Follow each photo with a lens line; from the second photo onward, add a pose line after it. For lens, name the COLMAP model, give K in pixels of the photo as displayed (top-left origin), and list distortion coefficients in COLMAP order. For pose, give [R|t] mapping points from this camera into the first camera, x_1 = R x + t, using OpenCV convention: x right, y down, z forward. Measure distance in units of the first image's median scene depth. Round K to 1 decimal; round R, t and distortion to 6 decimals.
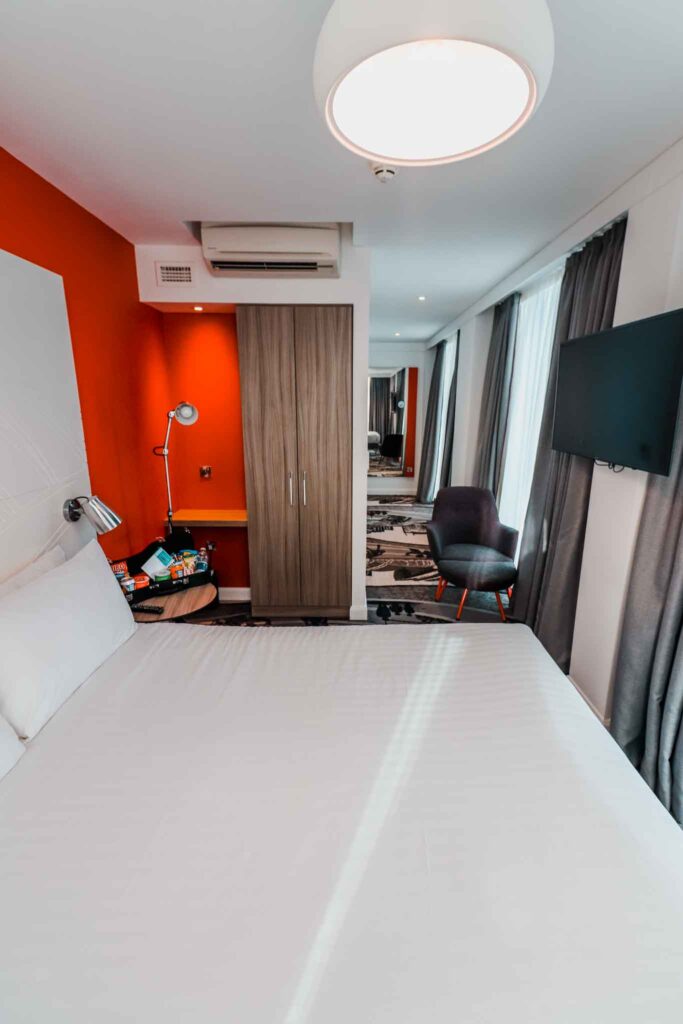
lens RADIAL K [[454.4, 0, 341.5], [0, 454.4, 512.0], [0, 0, 1]] dist [-0.000234, -0.000006]
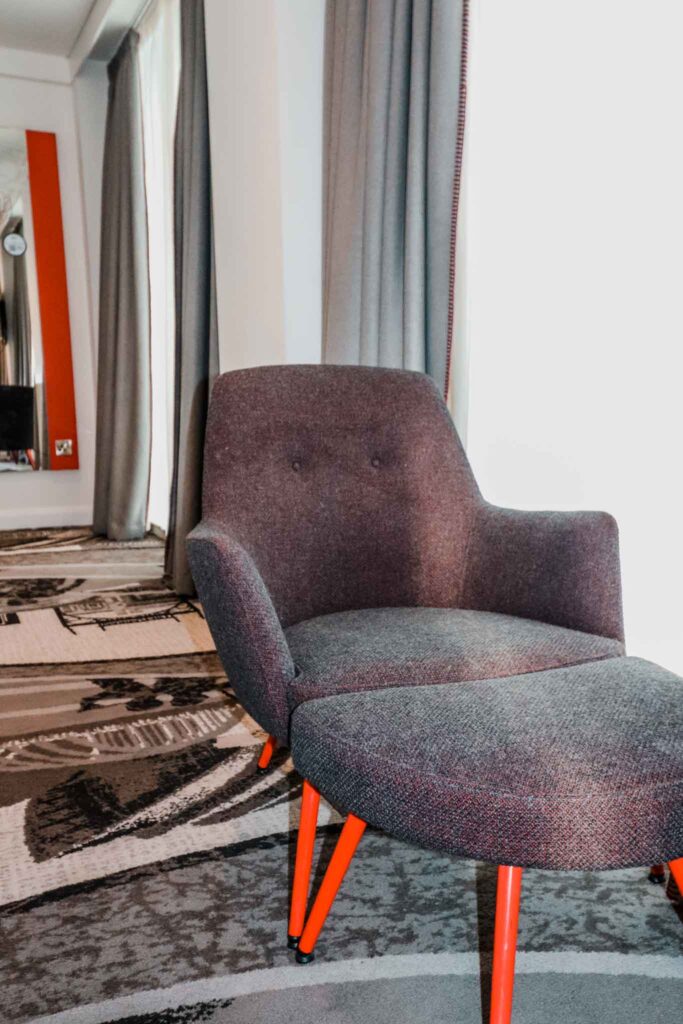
lens RADIAL K [[934.8, 0, 342.3], [0, 934.8, 538.1], [0, 0, 1]] dist [0.082677, -0.001940]
pose [[0.903714, -0.079081, 0.420769, 0.065505], [0.113302, 0.991929, -0.056918, 0.049272], [-0.412872, 0.099112, 0.905381, 0.489926]]
